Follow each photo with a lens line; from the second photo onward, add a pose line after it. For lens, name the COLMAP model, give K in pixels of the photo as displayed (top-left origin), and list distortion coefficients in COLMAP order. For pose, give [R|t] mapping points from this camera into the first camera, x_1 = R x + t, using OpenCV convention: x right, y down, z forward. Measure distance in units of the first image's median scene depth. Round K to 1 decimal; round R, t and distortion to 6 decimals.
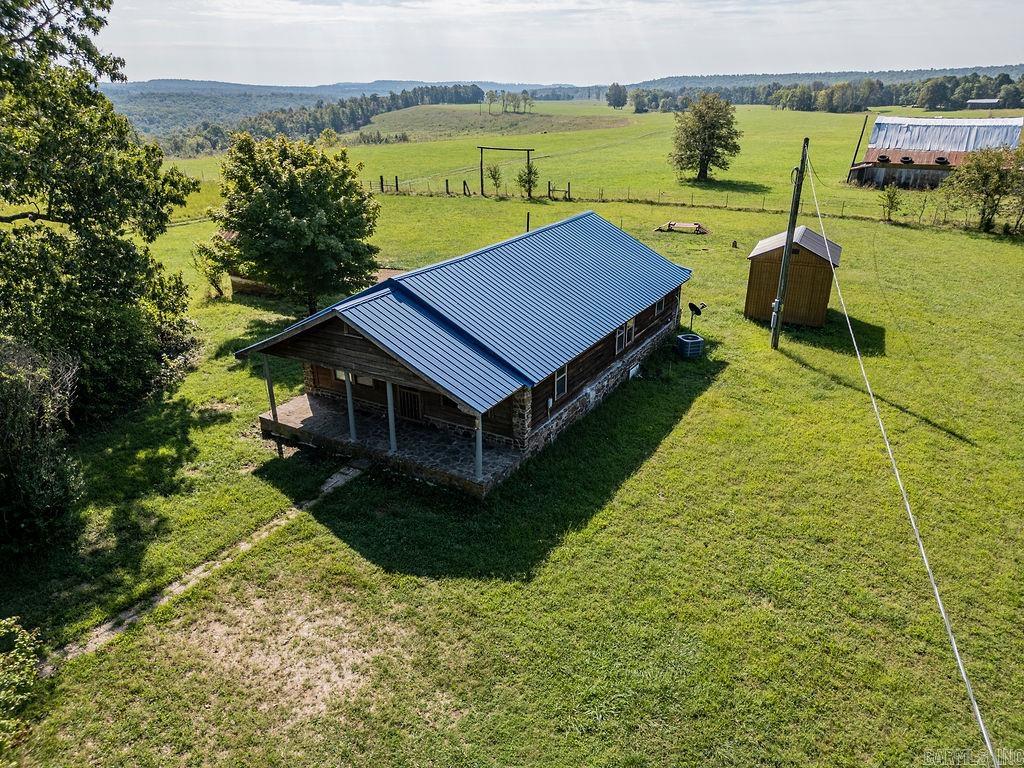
lens RADIAL K [[718.1, 0, 512.0], [0, 718.1, 384.0], [0, 0, 1]] dist [0.046559, -0.003308]
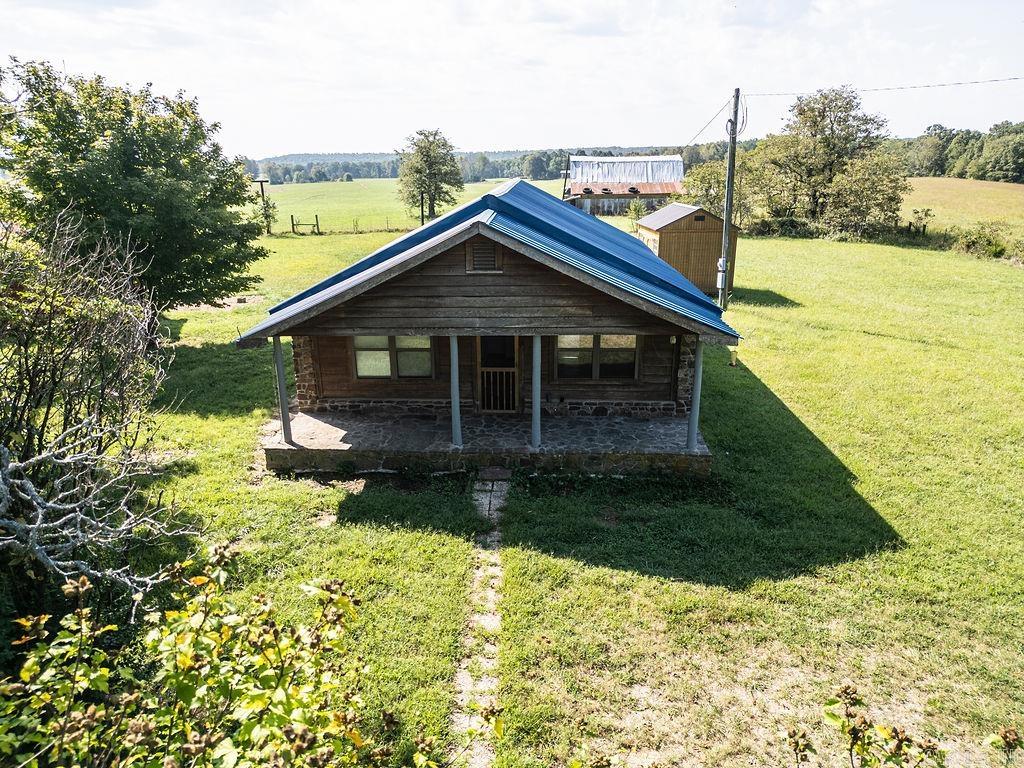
lens RADIAL K [[718.1, 0, 512.0], [0, 718.1, 384.0], [0, 0, 1]] dist [0.046559, -0.003308]
pose [[0.886533, -0.139312, 0.441194, -0.453132], [0.179842, 0.982363, -0.051182, 0.064025], [-0.426282, 0.124720, 0.895951, 0.384403]]
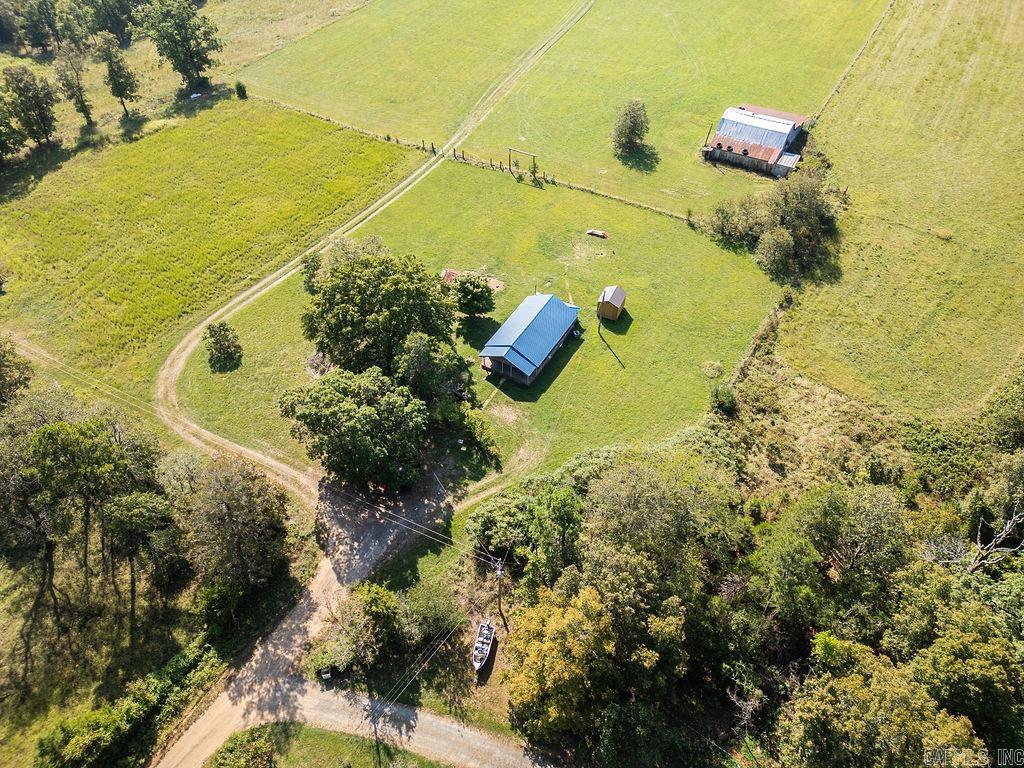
lens RADIAL K [[718.1, 0, 512.0], [0, 718.1, 384.0], [0, 0, 1]] dist [0.046559, -0.003308]
pose [[0.999975, -0.004729, 0.005267, -0.178695], [0.002201, 0.914903, 0.403668, -1.915254], [-0.006728, -0.403646, 0.914890, -3.738557]]
